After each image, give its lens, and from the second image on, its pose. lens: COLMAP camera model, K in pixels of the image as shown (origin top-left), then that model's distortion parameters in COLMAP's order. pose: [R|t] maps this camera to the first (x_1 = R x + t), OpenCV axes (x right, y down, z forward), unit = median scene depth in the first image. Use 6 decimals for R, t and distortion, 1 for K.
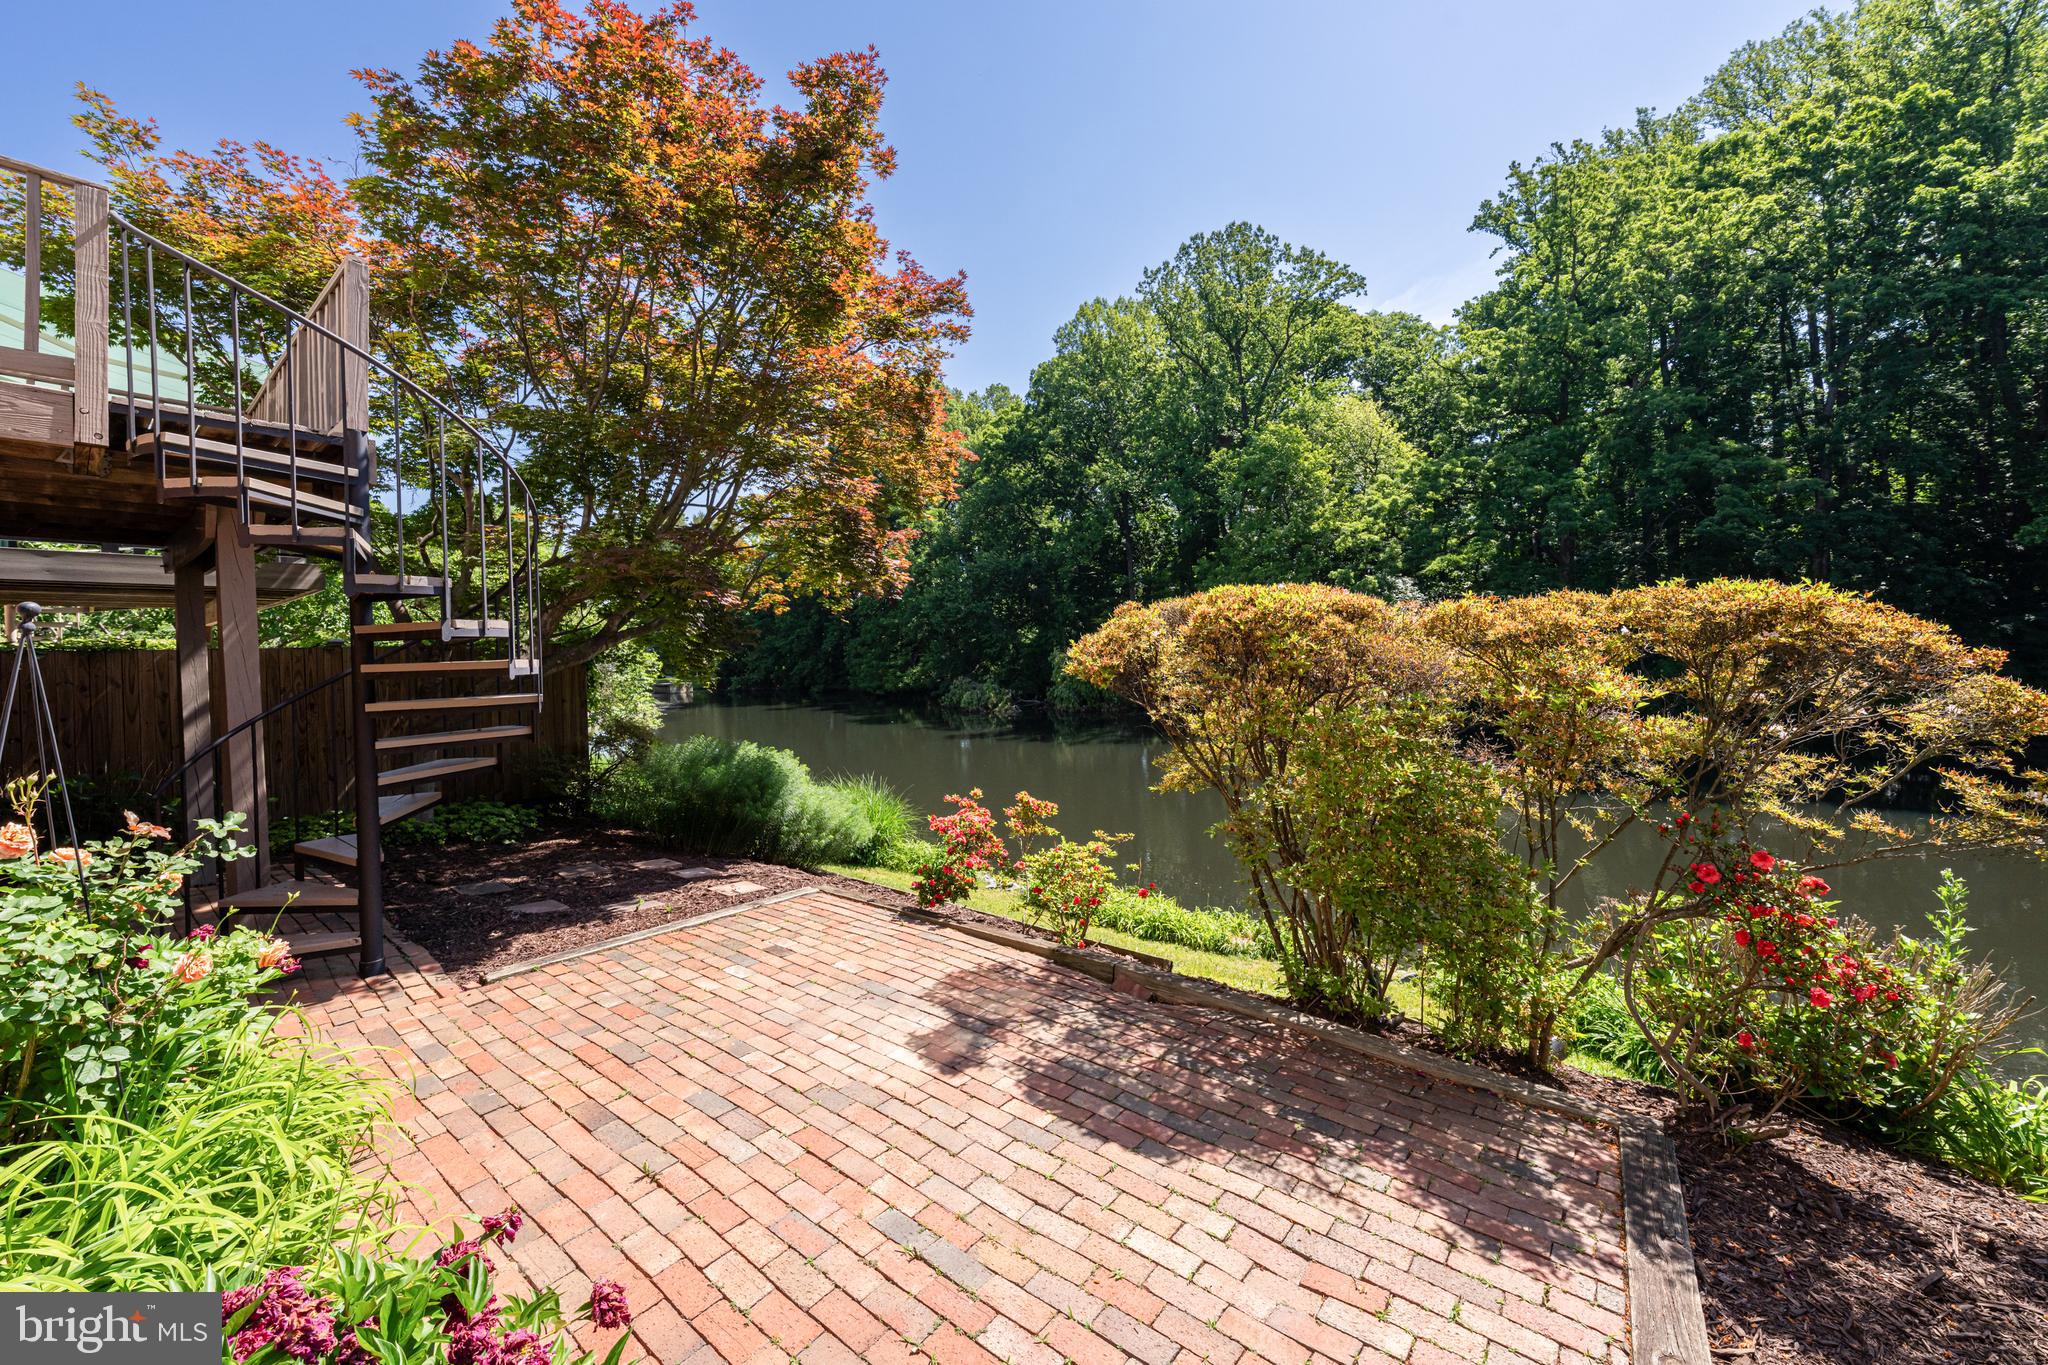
lens RADIAL K [[758.7, 0, 1029.7], [0, 758.7, 661.9], [0, 0, 1]] dist [0.002373, 0.000398]
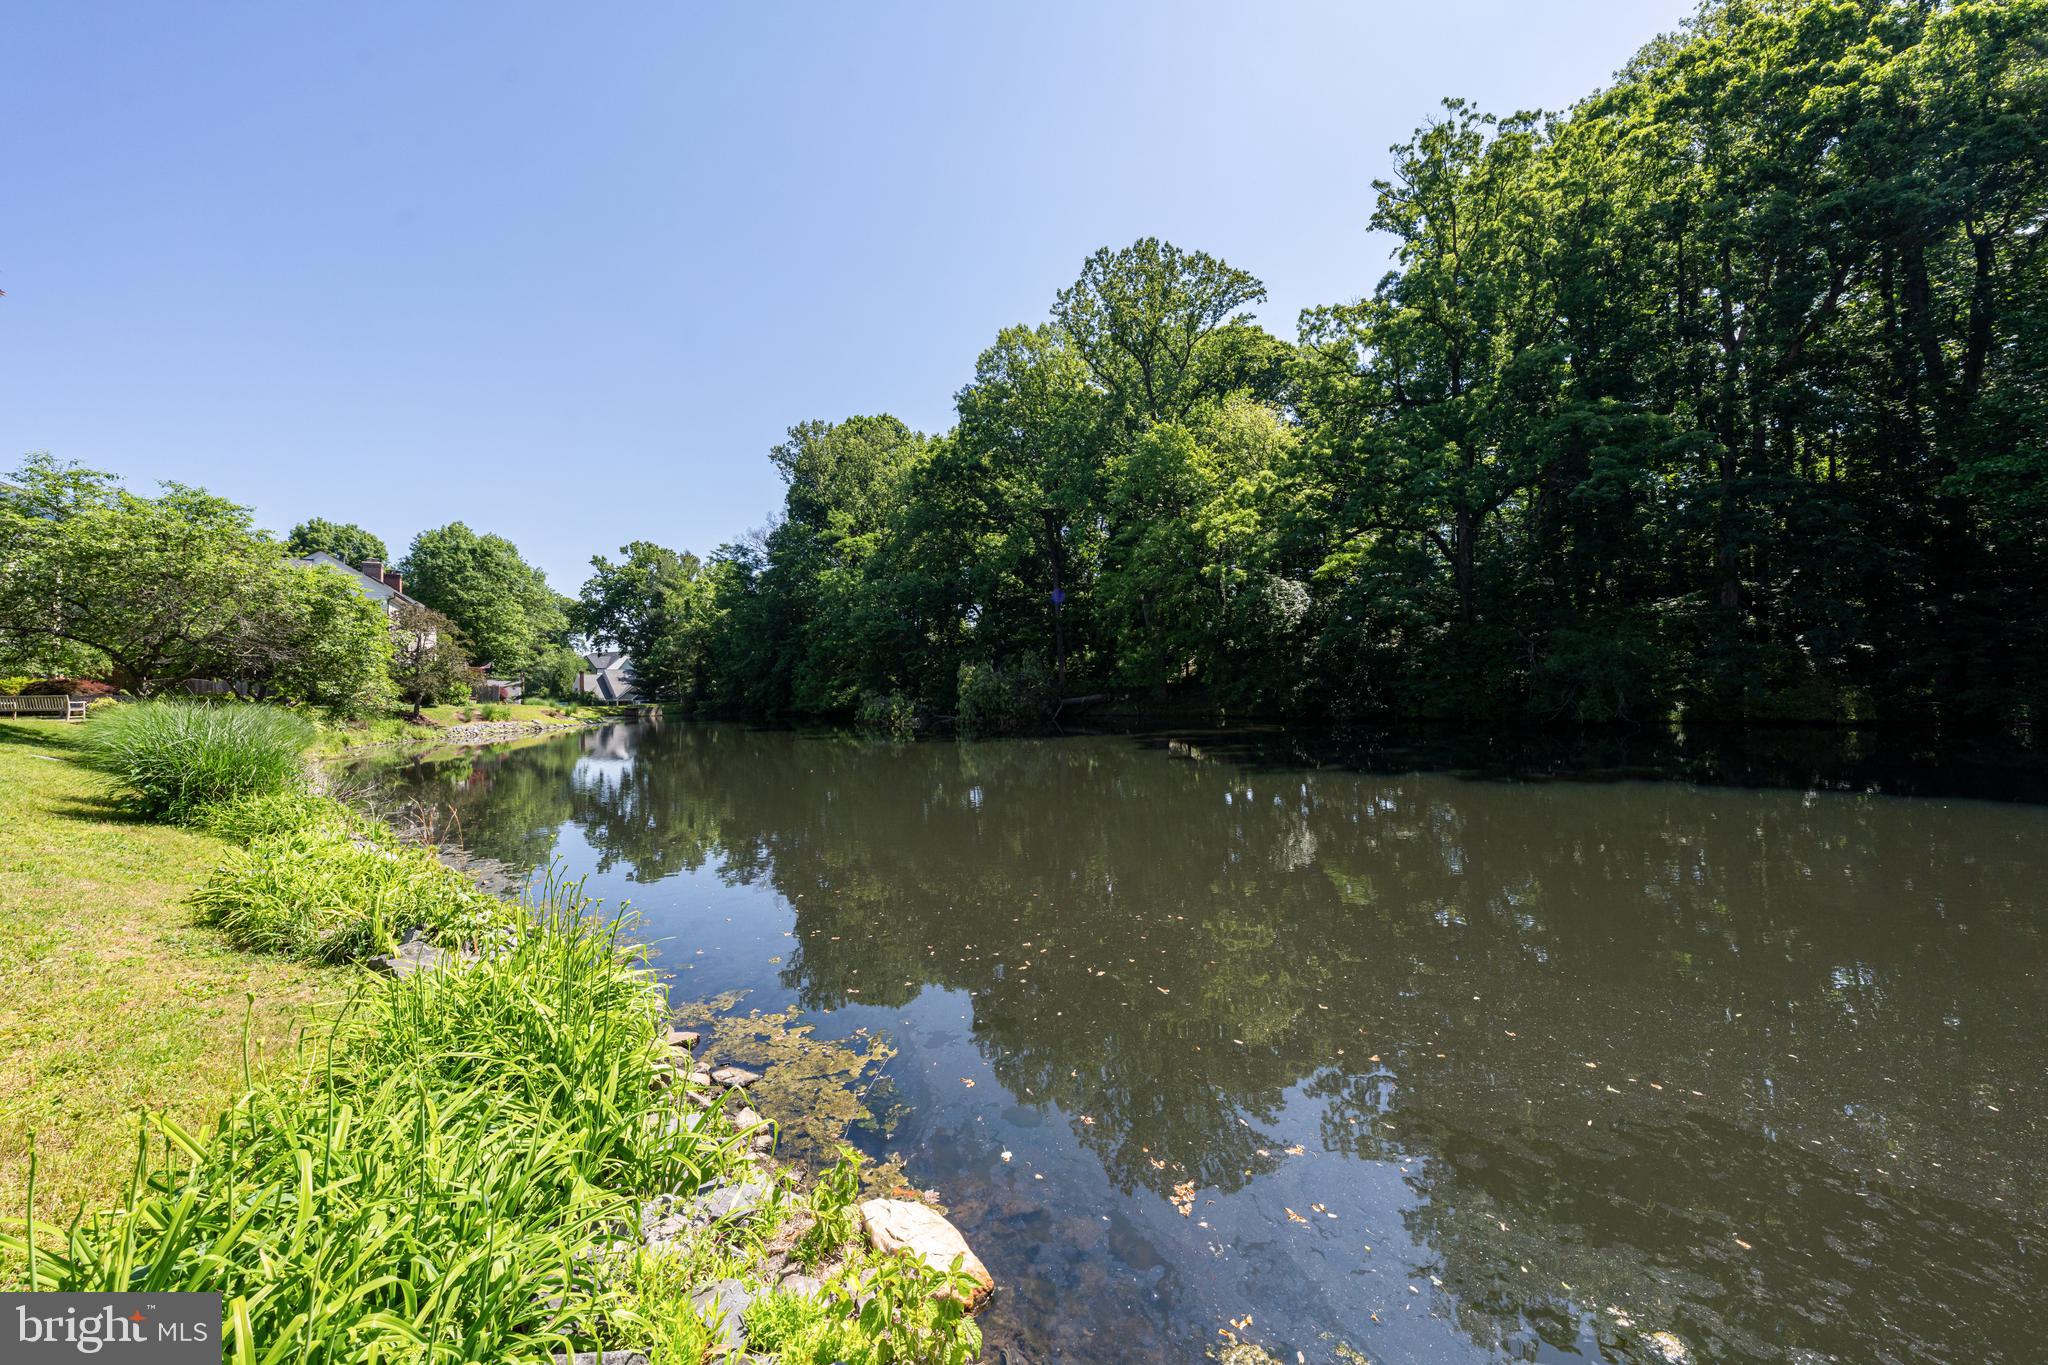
lens RADIAL K [[687.4, 0, 1019.6], [0, 687.4, 695.2], [0, 0, 1]] dist [0.001161, -0.000066]
pose [[0.999536, 0.003019, -0.030316, 0.145863], [-0.003466, 0.999886, -0.014721, 0.041421], [0.030268, 0.014819, 0.999432, 0.100939]]
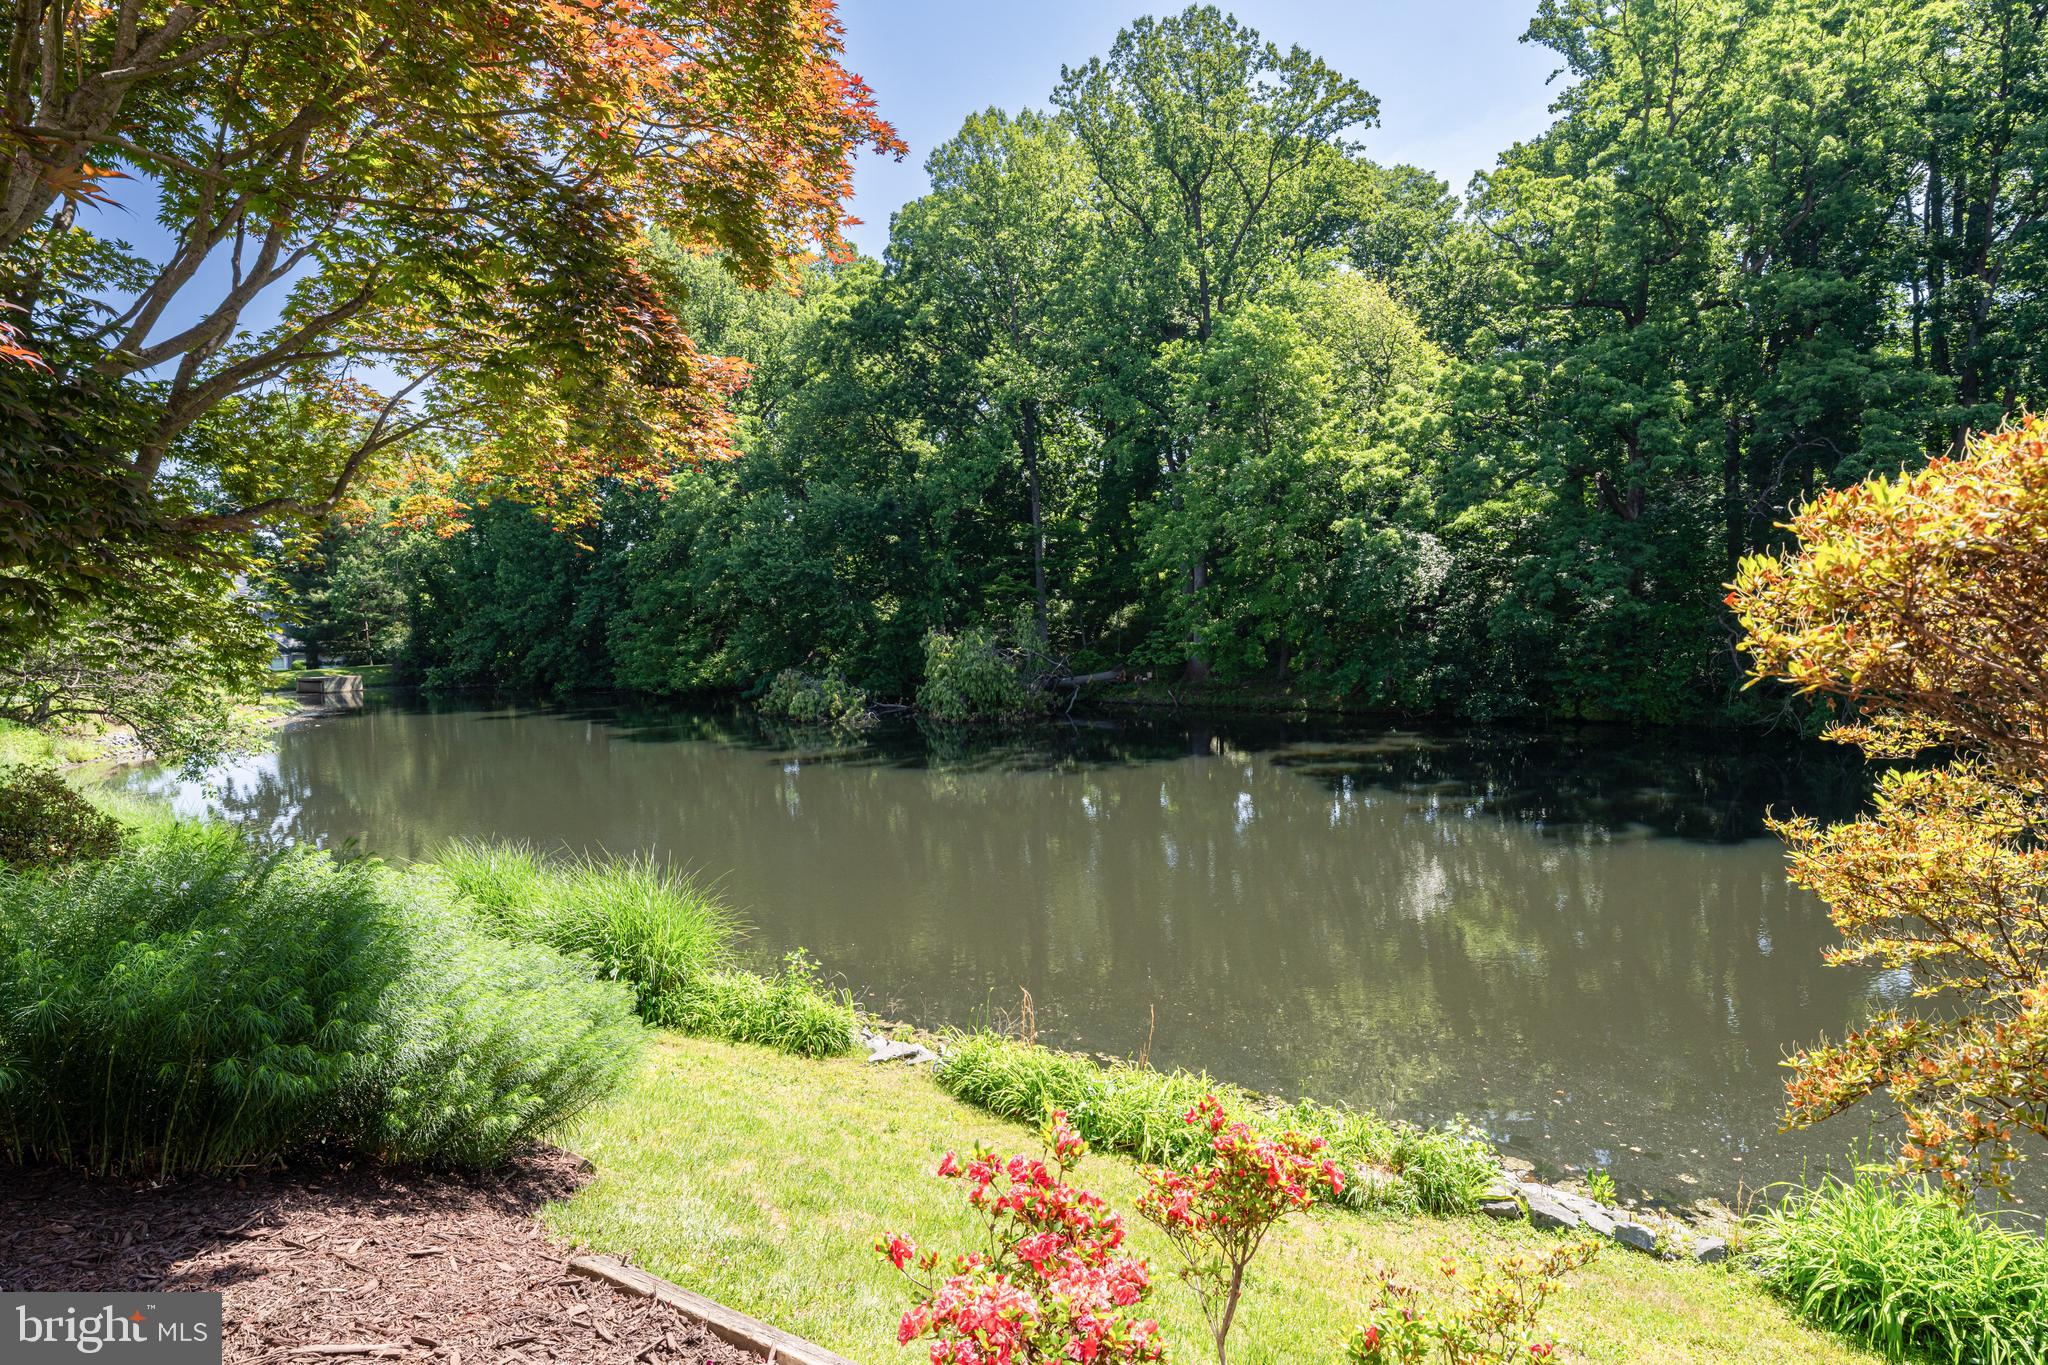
lens RADIAL K [[1050.1, 0, 1020.7], [0, 1050.1, 698.3], [0, 0, 1]] dist [0.006400, -0.000387]
pose [[0.991016, 0.001768, 0.133730, -0.011877], [-0.008017, 0.998900, 0.046205, 0.000642], [-0.133502, -0.046862, 0.989940, 0.058545]]
